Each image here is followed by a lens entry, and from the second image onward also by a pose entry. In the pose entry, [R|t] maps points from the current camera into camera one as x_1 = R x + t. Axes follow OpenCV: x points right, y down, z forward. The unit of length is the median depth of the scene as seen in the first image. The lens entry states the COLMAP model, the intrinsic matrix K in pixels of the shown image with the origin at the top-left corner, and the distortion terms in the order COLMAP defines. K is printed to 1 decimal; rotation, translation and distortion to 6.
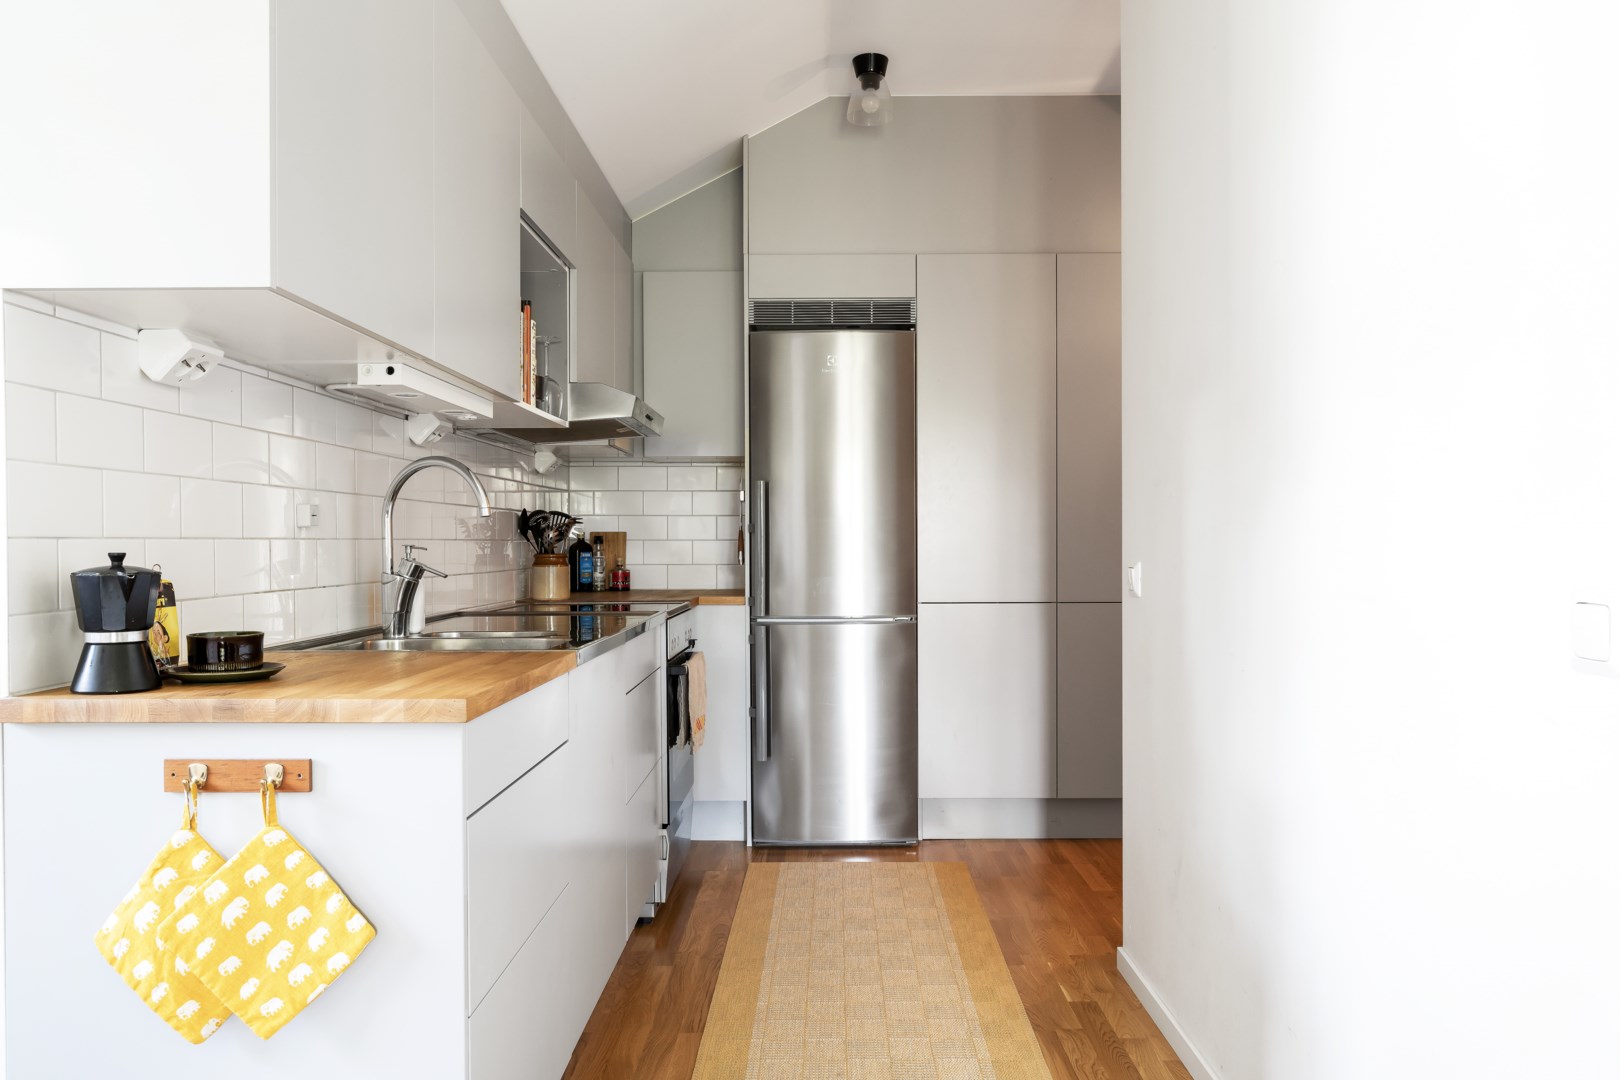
lens RADIAL K [[1157.1, 0, 813.7], [0, 1157.1, 551.2], [0, 0, 1]] dist [-0.005362, 0.000414]
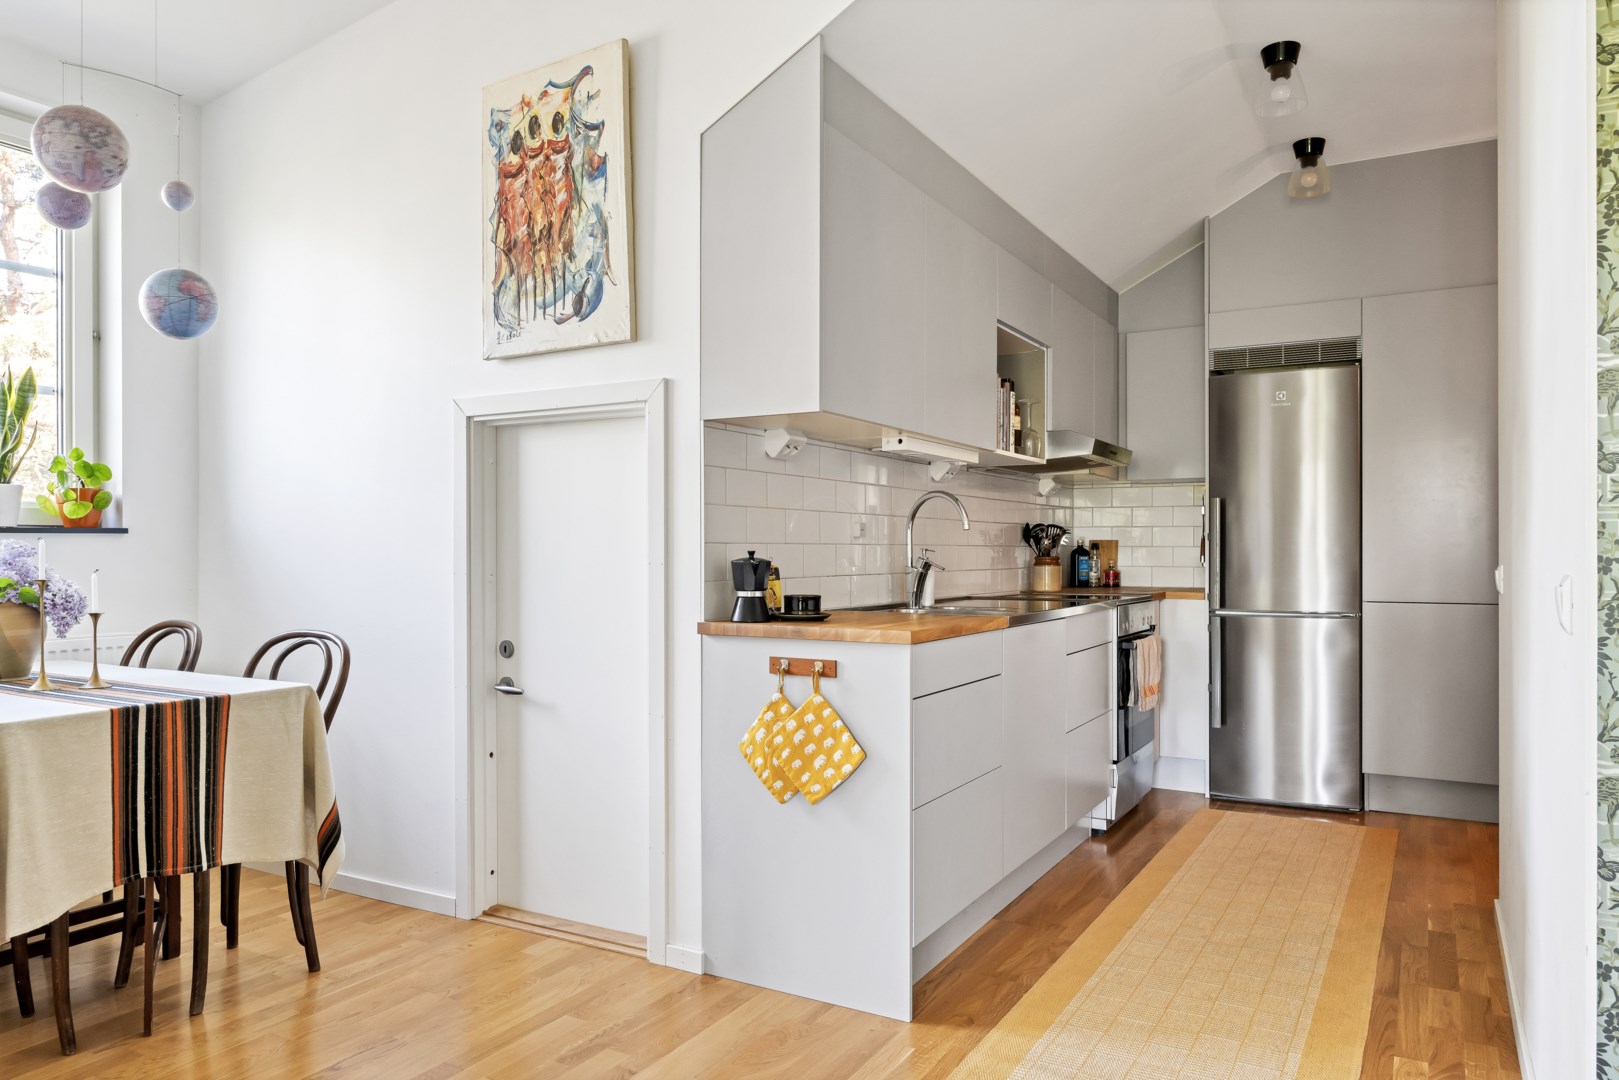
lens RADIAL K [[1084.3, 0, 809.5], [0, 1084.3, 540.0], [0, 0, 1]] dist [0.000876, -0.000281]
pose [[0.867820, -0.001109, -0.496878, 0.224511], [-0.007411, 0.999857, -0.015175, 0.005979], [0.496824, 0.016852, 0.867688, -0.308865]]
